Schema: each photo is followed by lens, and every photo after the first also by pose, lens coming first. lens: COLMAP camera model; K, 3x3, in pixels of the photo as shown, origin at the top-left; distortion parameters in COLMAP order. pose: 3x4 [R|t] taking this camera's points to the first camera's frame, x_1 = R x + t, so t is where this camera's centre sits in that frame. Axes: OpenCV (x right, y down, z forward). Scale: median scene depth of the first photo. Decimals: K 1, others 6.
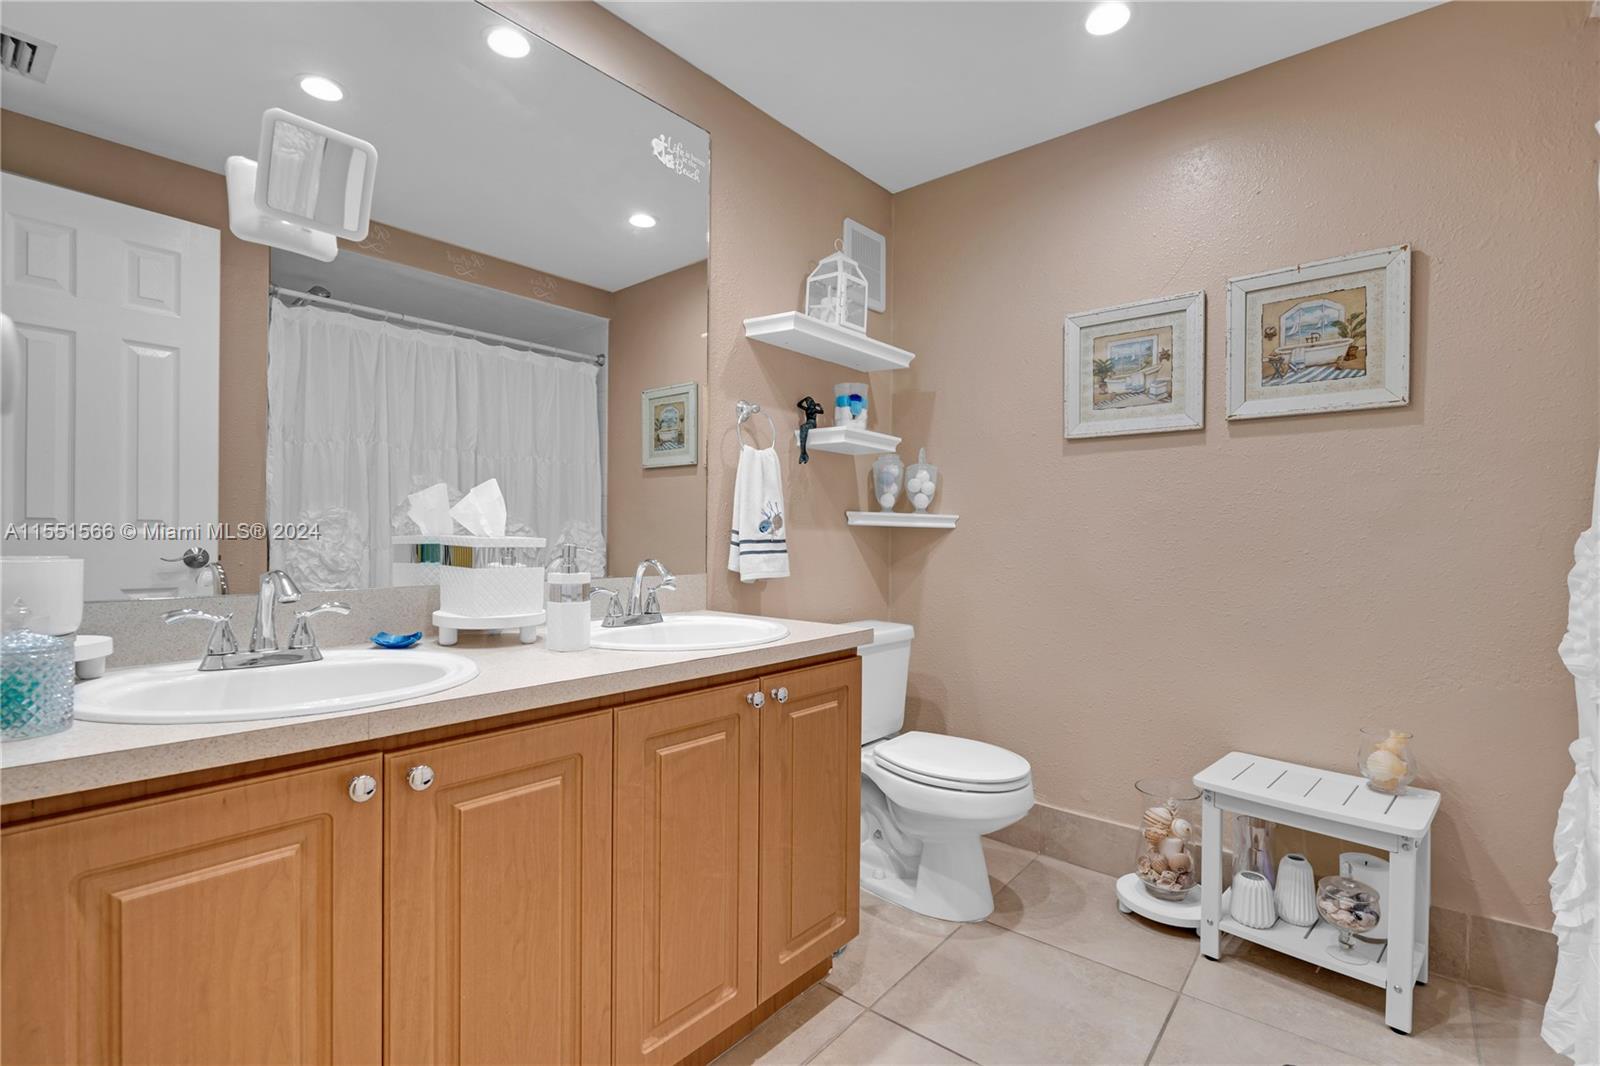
lens RADIAL K [[755.8, 0, 803.2], [0, 755.8, 534.8], [0, 0, 1]] dist [-0.003599, 0.000710]
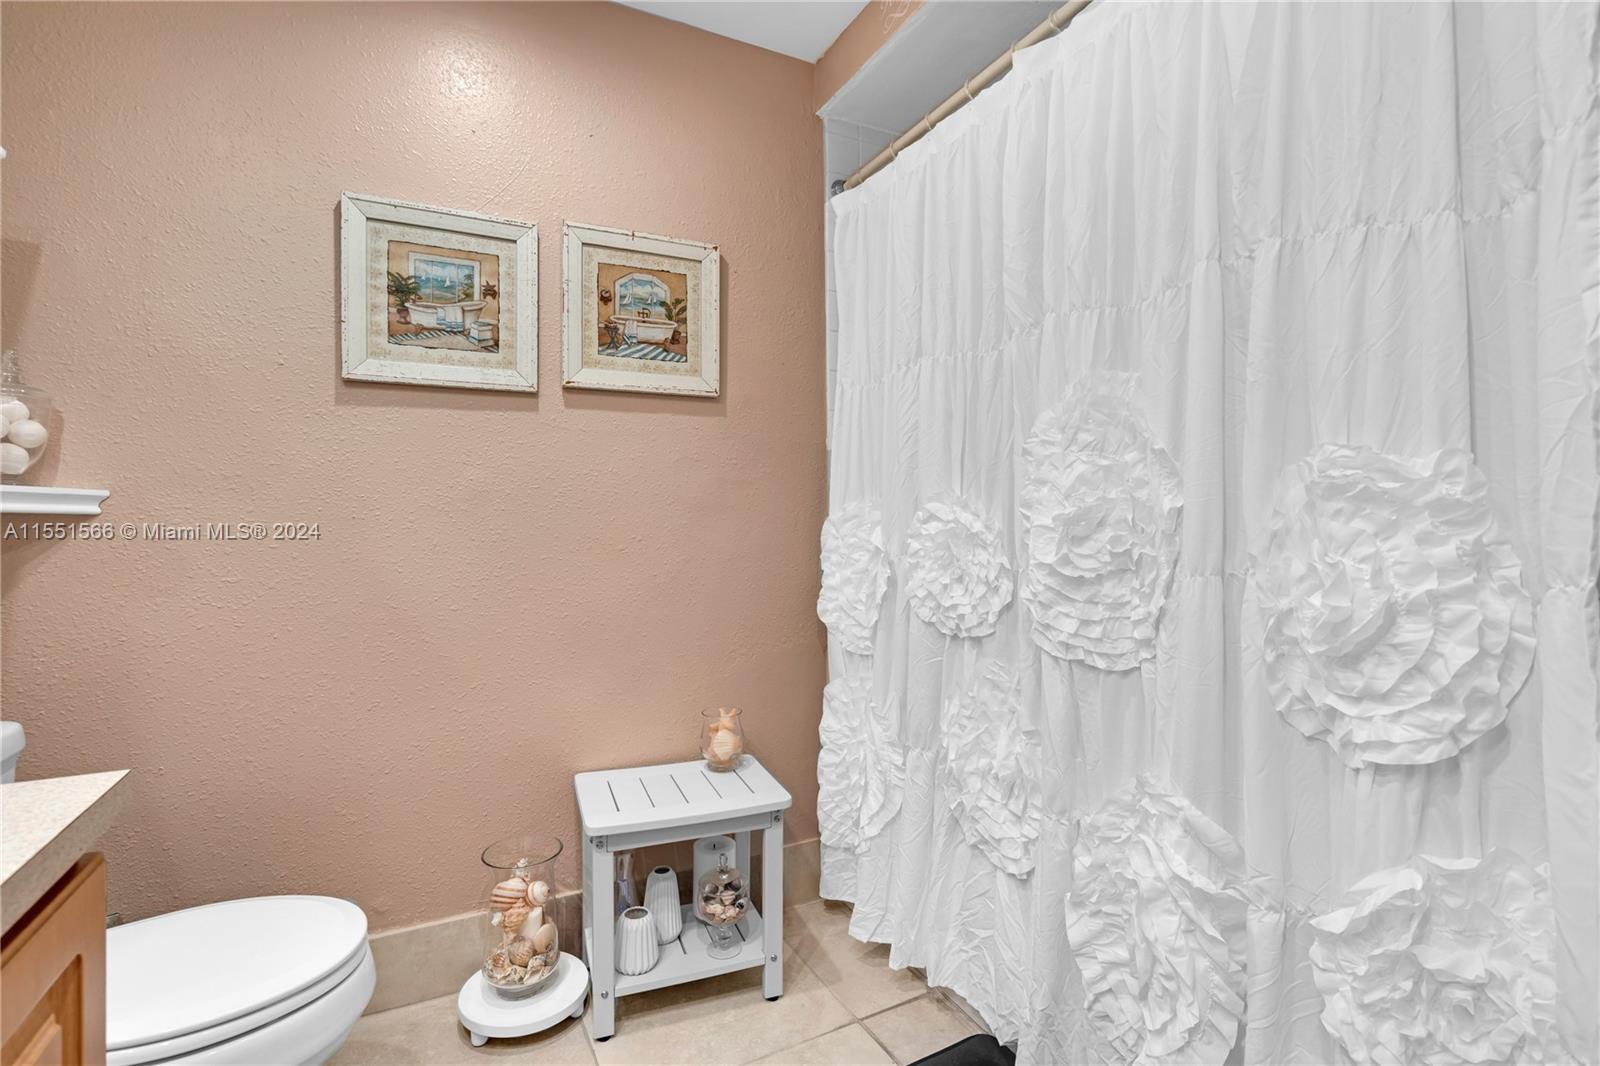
lens RADIAL K [[755.8, 0, 810.9], [0, 755.8, 507.7], [0, 0, 1]] dist [-0.003599, 0.000710]
pose [[0.390480, -0.001543, 0.920610, -0.116190], [0.004259, 0.999991, -0.000130, -0.014333], [-0.920602, 0.003971, 0.390483, 0.424852]]
